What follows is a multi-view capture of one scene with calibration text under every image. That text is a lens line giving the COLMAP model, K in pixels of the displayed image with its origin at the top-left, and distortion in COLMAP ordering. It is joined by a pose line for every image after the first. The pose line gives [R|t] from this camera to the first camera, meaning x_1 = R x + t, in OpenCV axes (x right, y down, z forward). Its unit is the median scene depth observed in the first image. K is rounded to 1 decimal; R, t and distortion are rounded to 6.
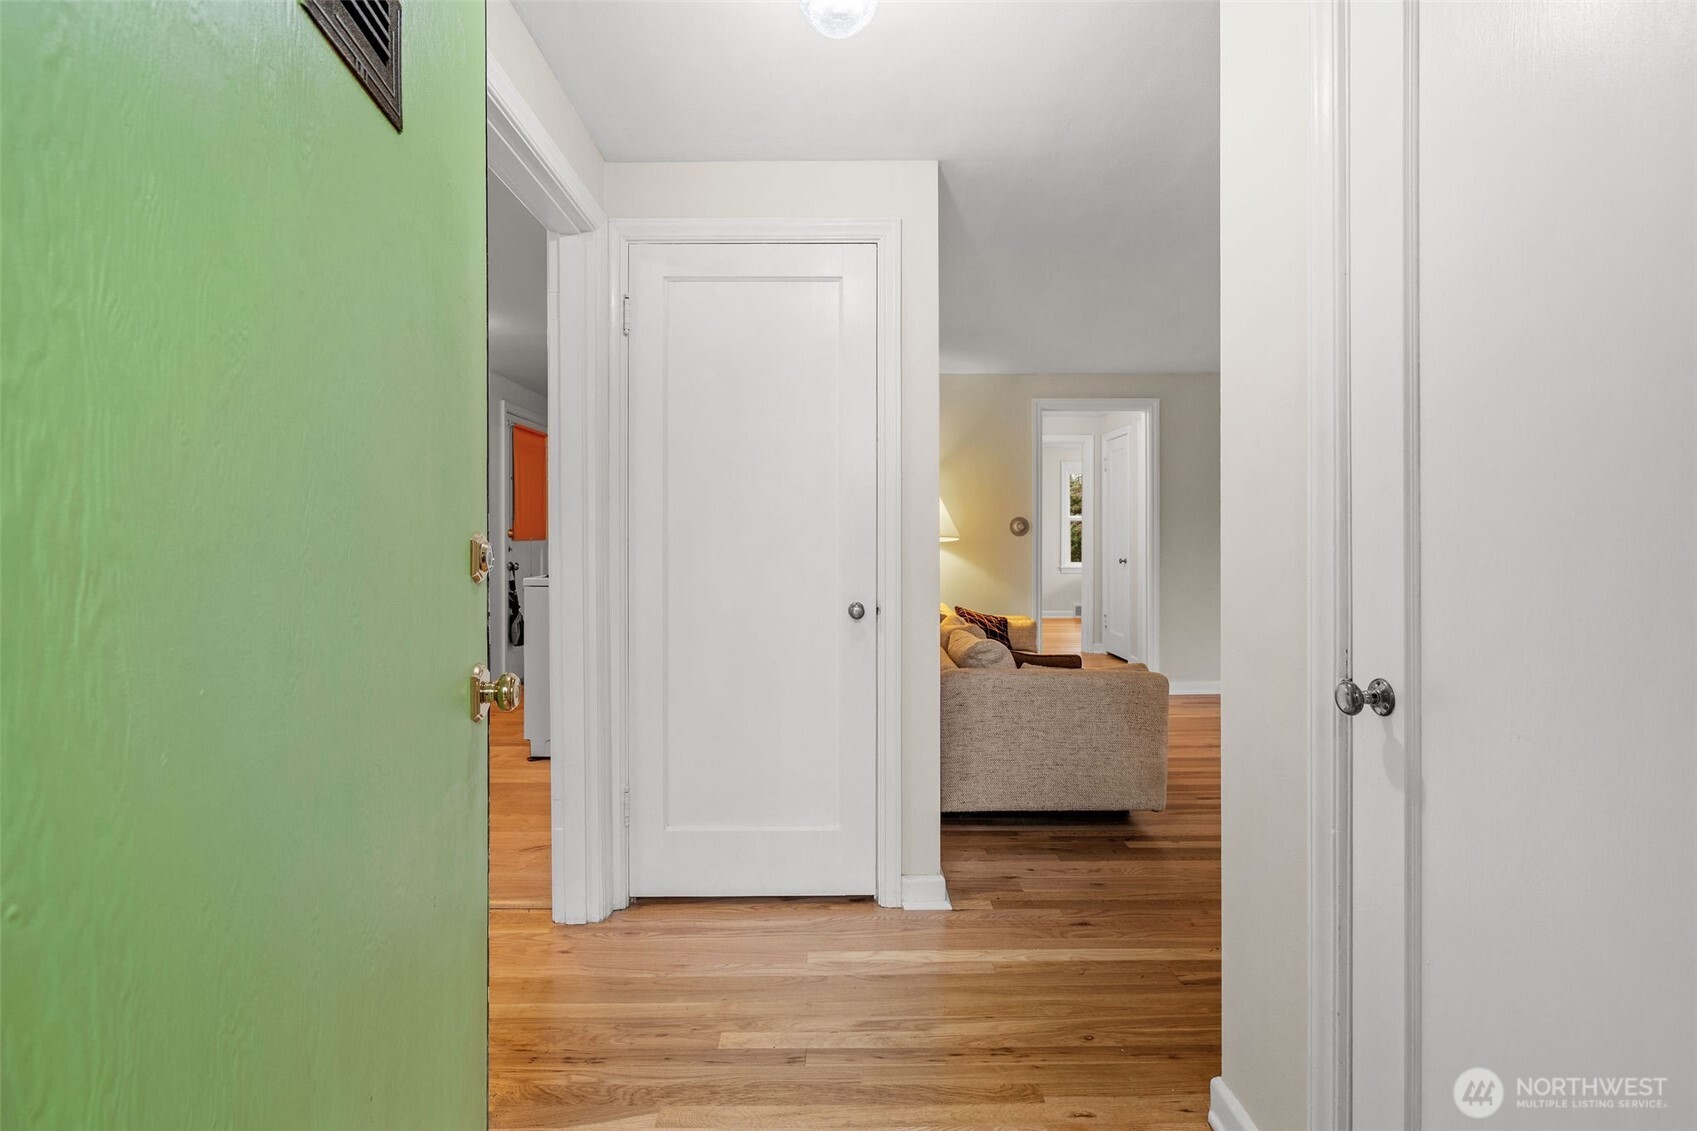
lens RADIAL K [[774.7, 0, 843.6], [0, 774.7, 536.7], [0, 0, 1]] dist [-0.041628, -0.000088]
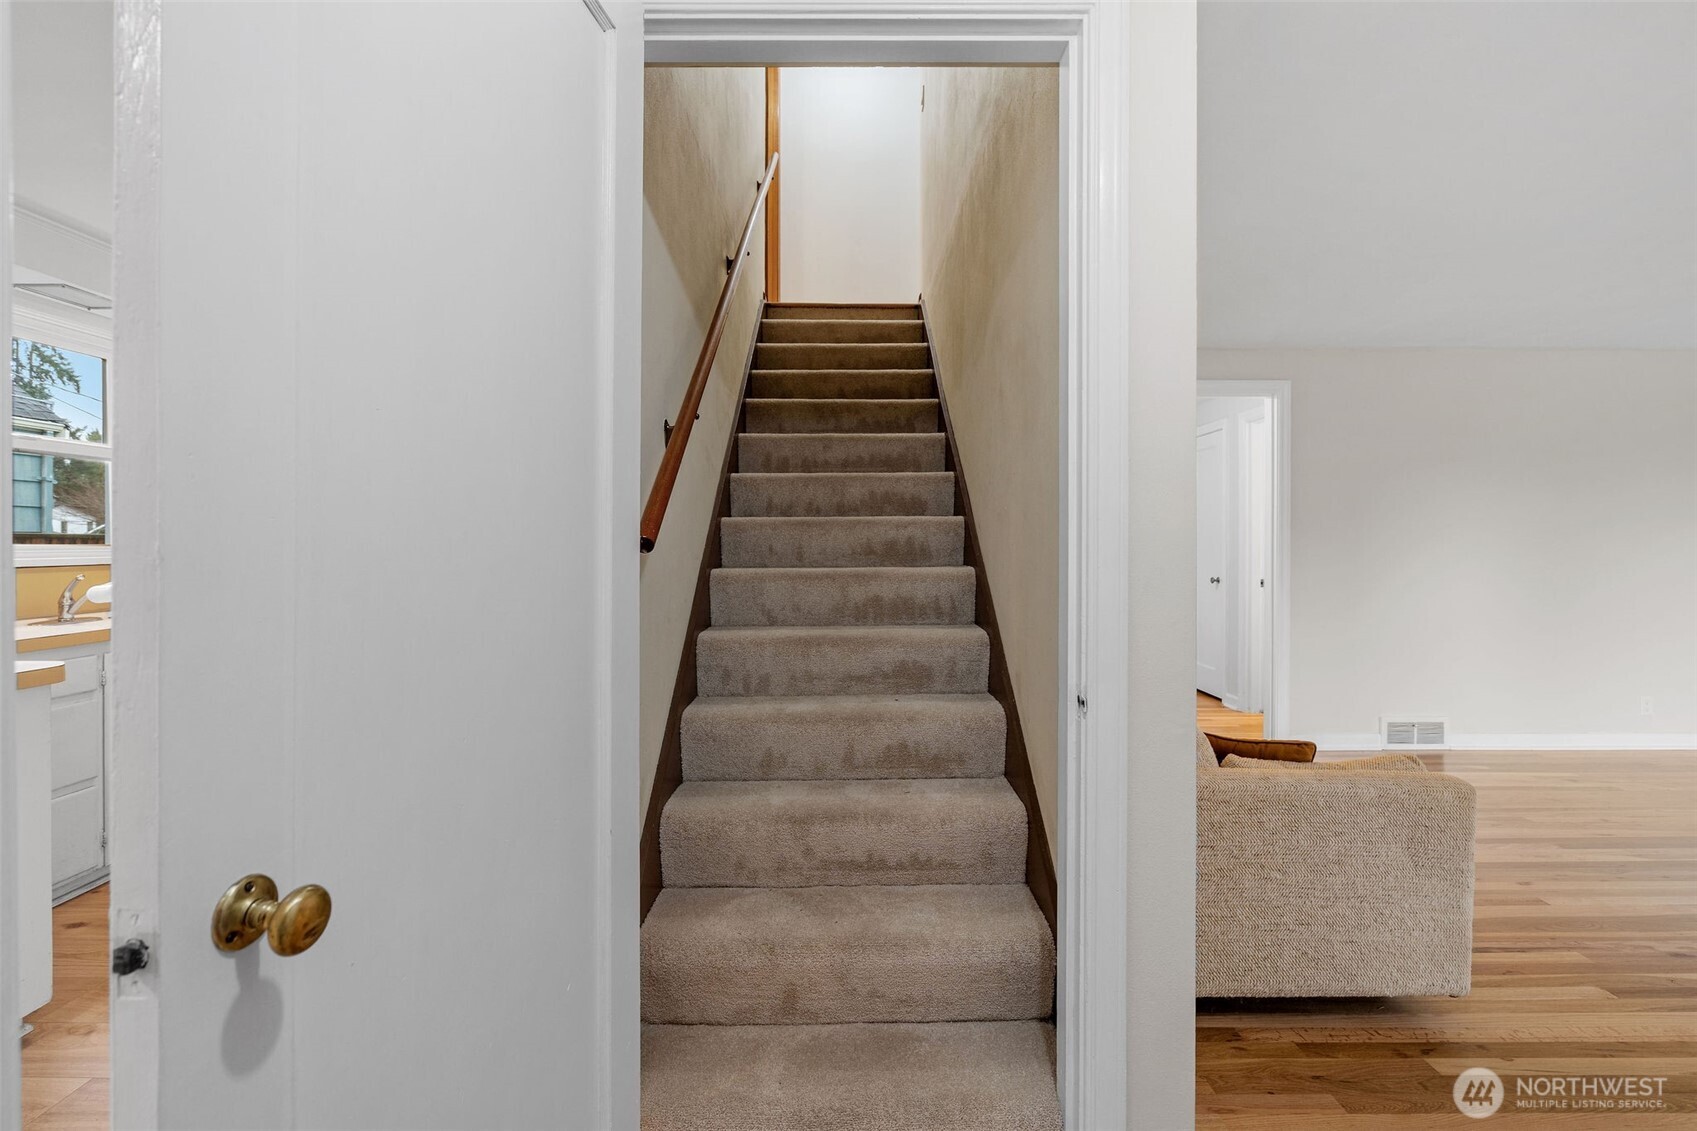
lens RADIAL K [[764.4, 0, 847.2], [0, 764.4, 545.8], [0, 0, 1]] dist [-0.002352, 0.000140]
pose [[0.999997, 0.001996, -0.001611, -0.051245], [-0.001996, 0.999998, 0.000149, -0.007084], [0.001611, -0.000146, 0.999999, 0.203393]]
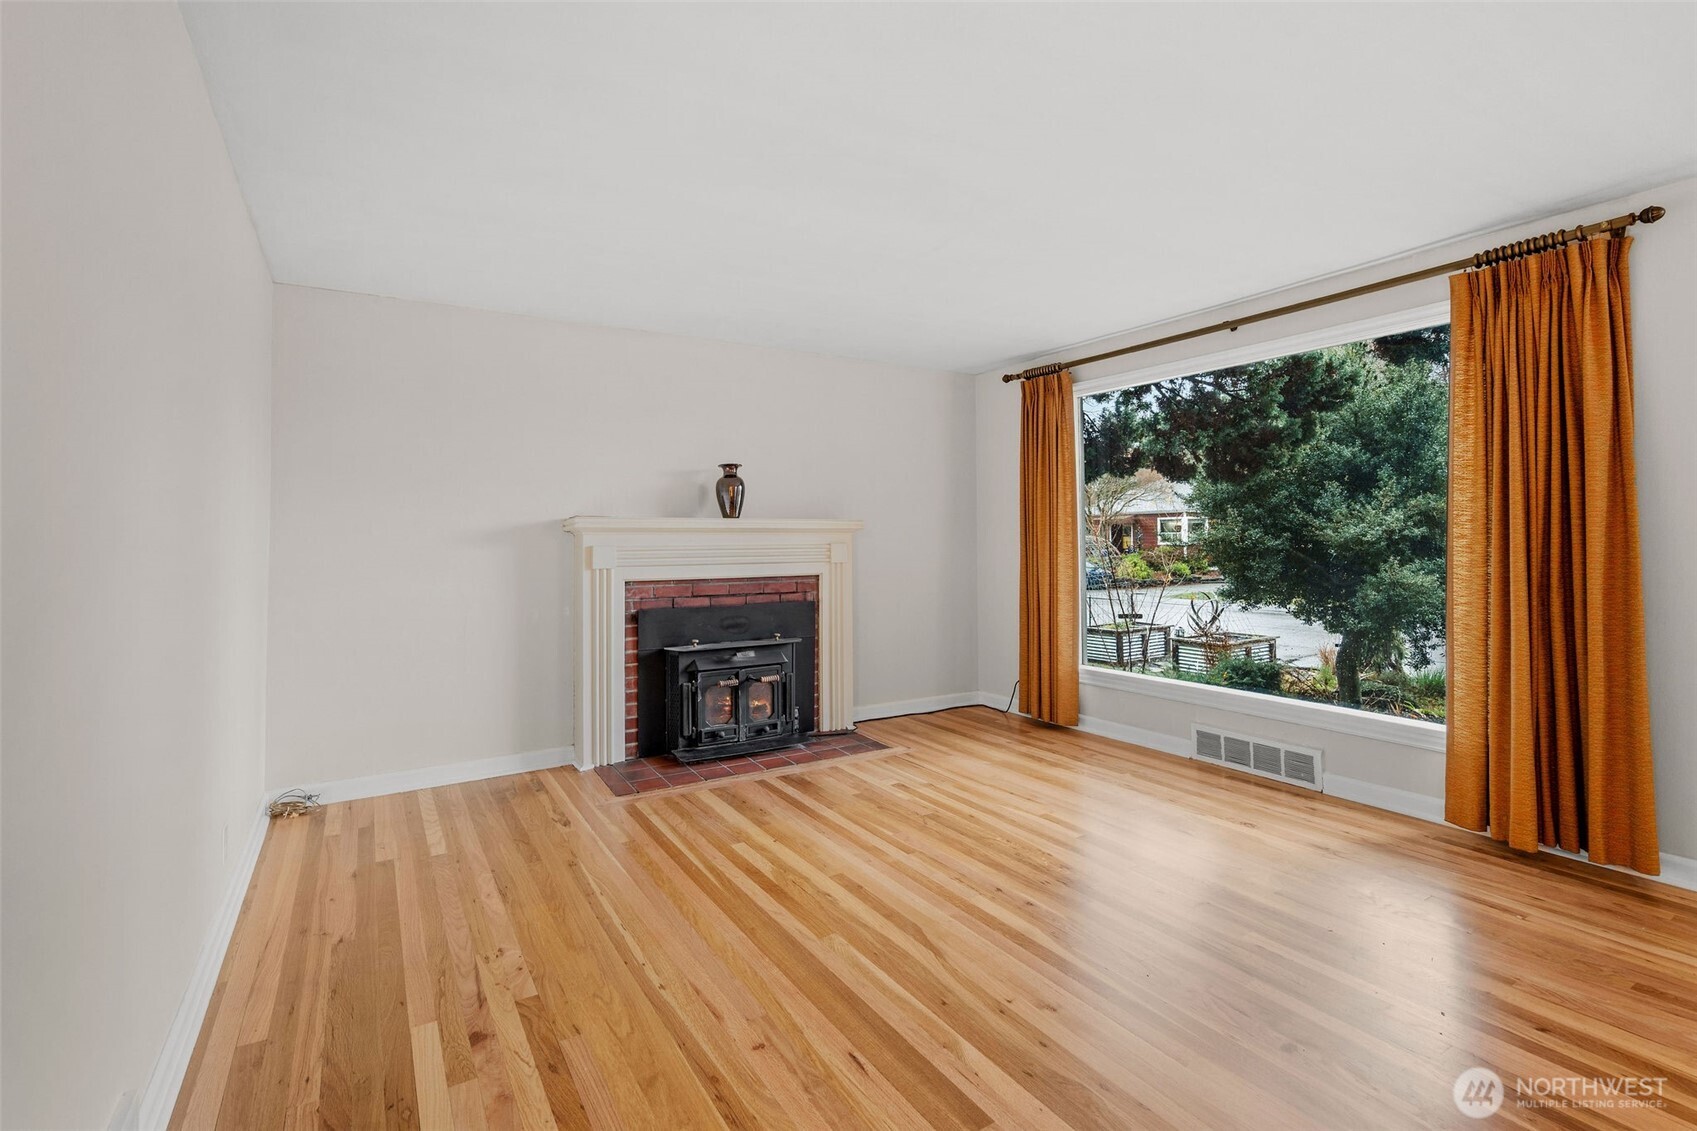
lens RADIAL K [[787.1, 0, 845.8], [0, 787.1, 530.2], [0, 0, 1]] dist [-0.001654, 0.000183]
pose [[-0.512417, 0.013318, 0.858633, 0.240662], [0.014070, 0.999876, -0.007112, -0.006090], [-0.858621, 0.008437, -0.512541, 0.944397]]
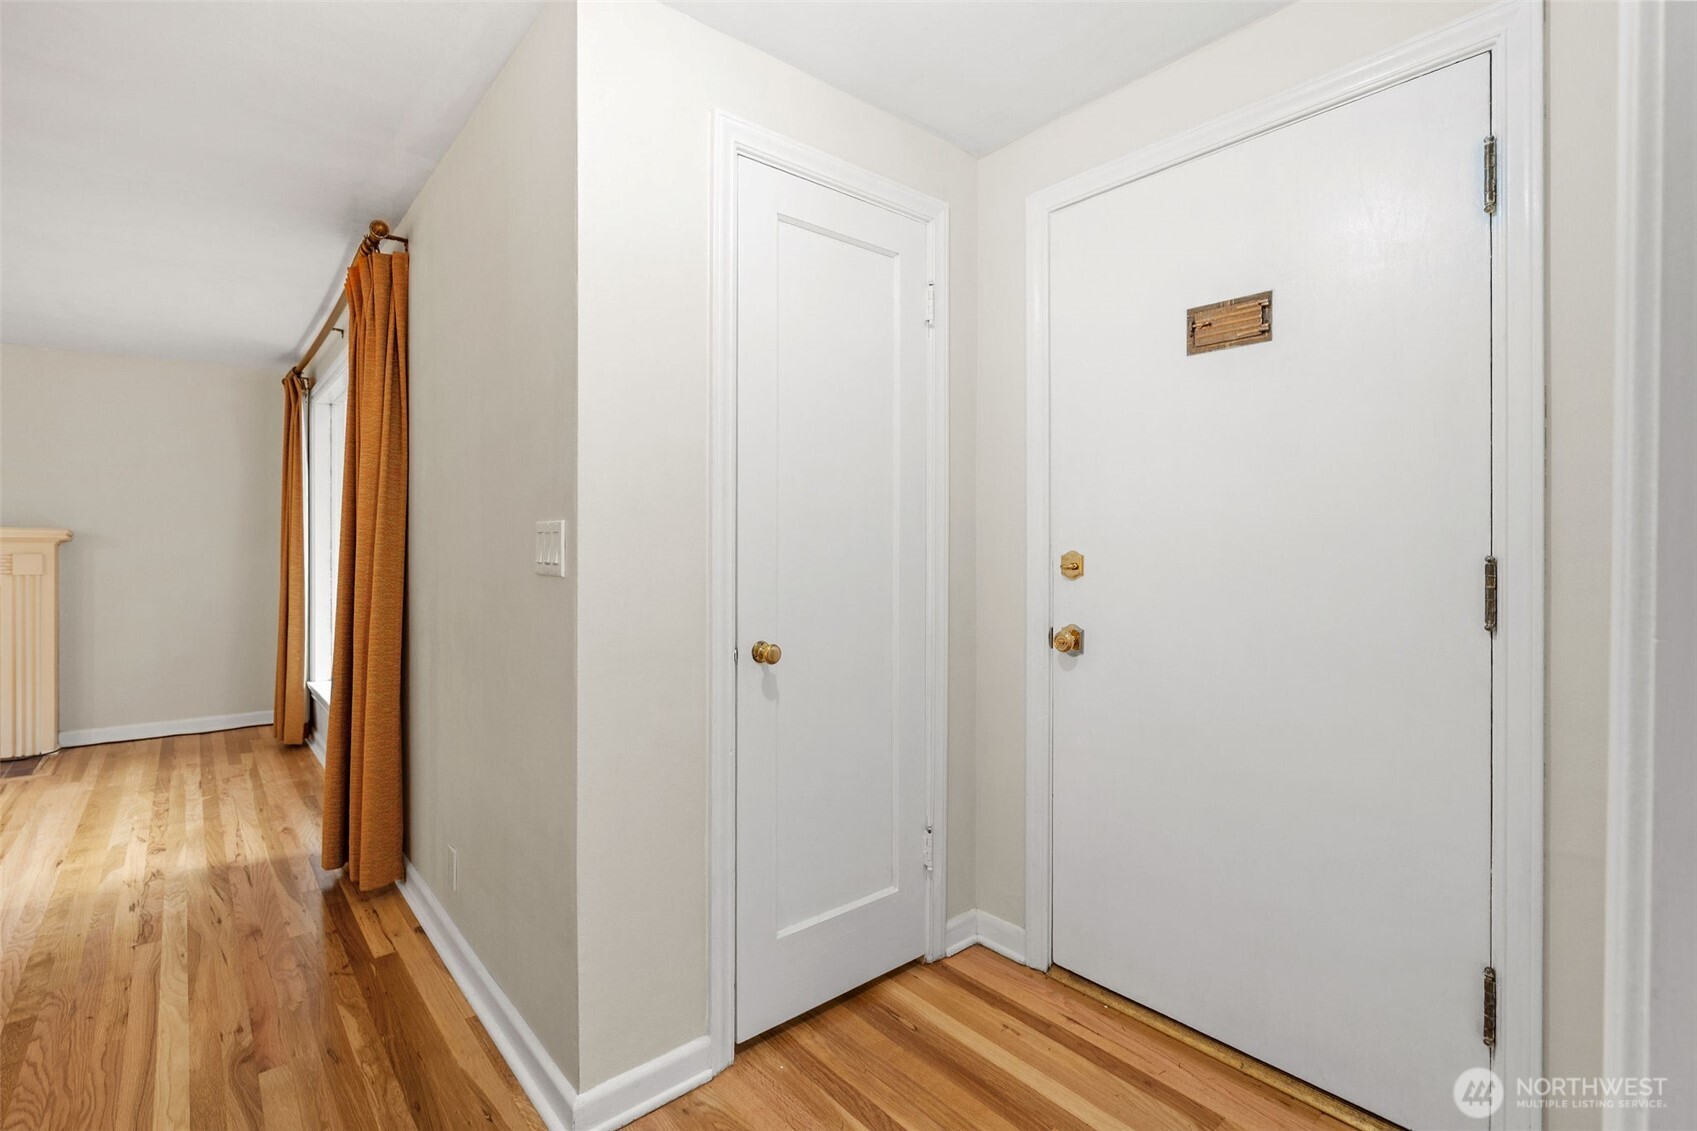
lens RADIAL K [[765.4, 0, 840.0], [0, 765.4, 553.2], [0, 0, 1]] dist [-0.003229, -0.000358]
pose [[-0.643399, -0.007042, 0.765499, -0.134936], [0.003755, 0.999917, 0.012354, -0.005485], [-0.765522, 0.010823, -0.643319, 0.373568]]
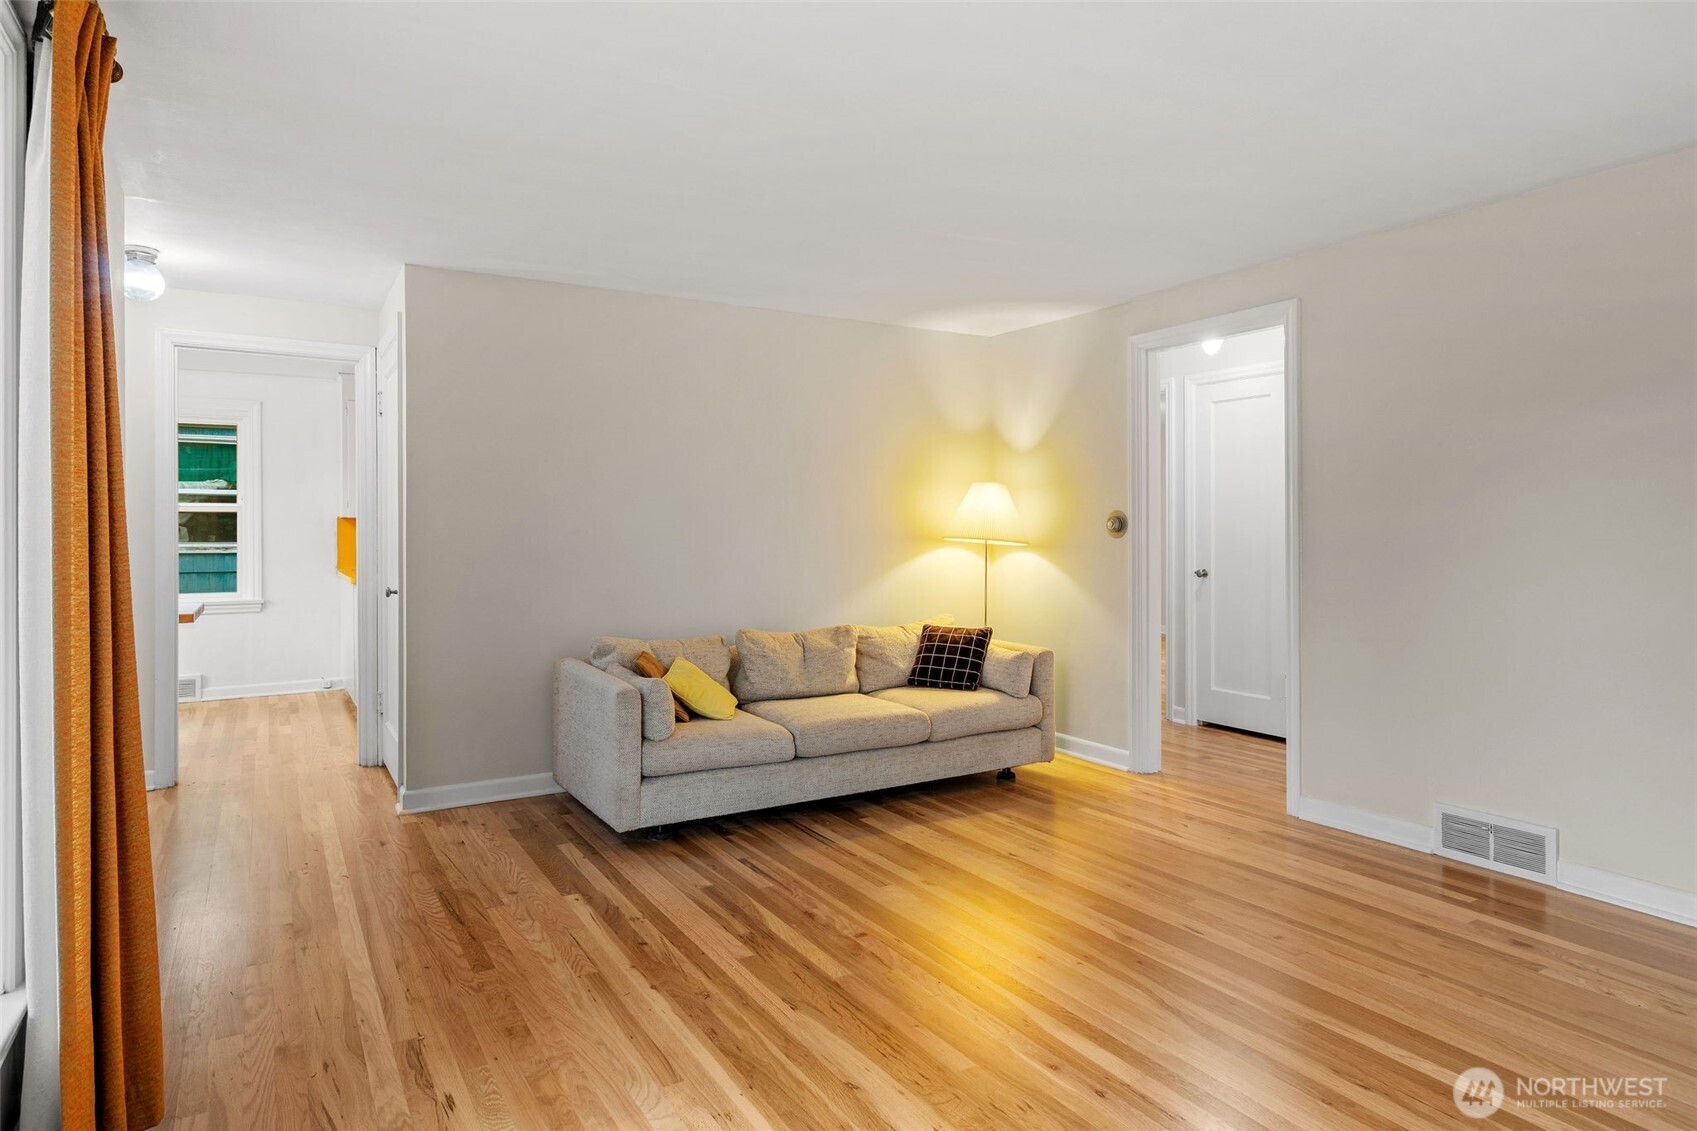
lens RADIAL K [[985.3, 0, 854.4], [0, 985.3, 531.7], [0, 0, 1]] dist [-0.003139, -0.000587]
pose [[0.506239, -0.001502, -0.862392, 0.883445], [-0.000028, 0.999998, -0.001759, -0.005306], [0.862393, 0.000915, 0.506238, 0.349653]]
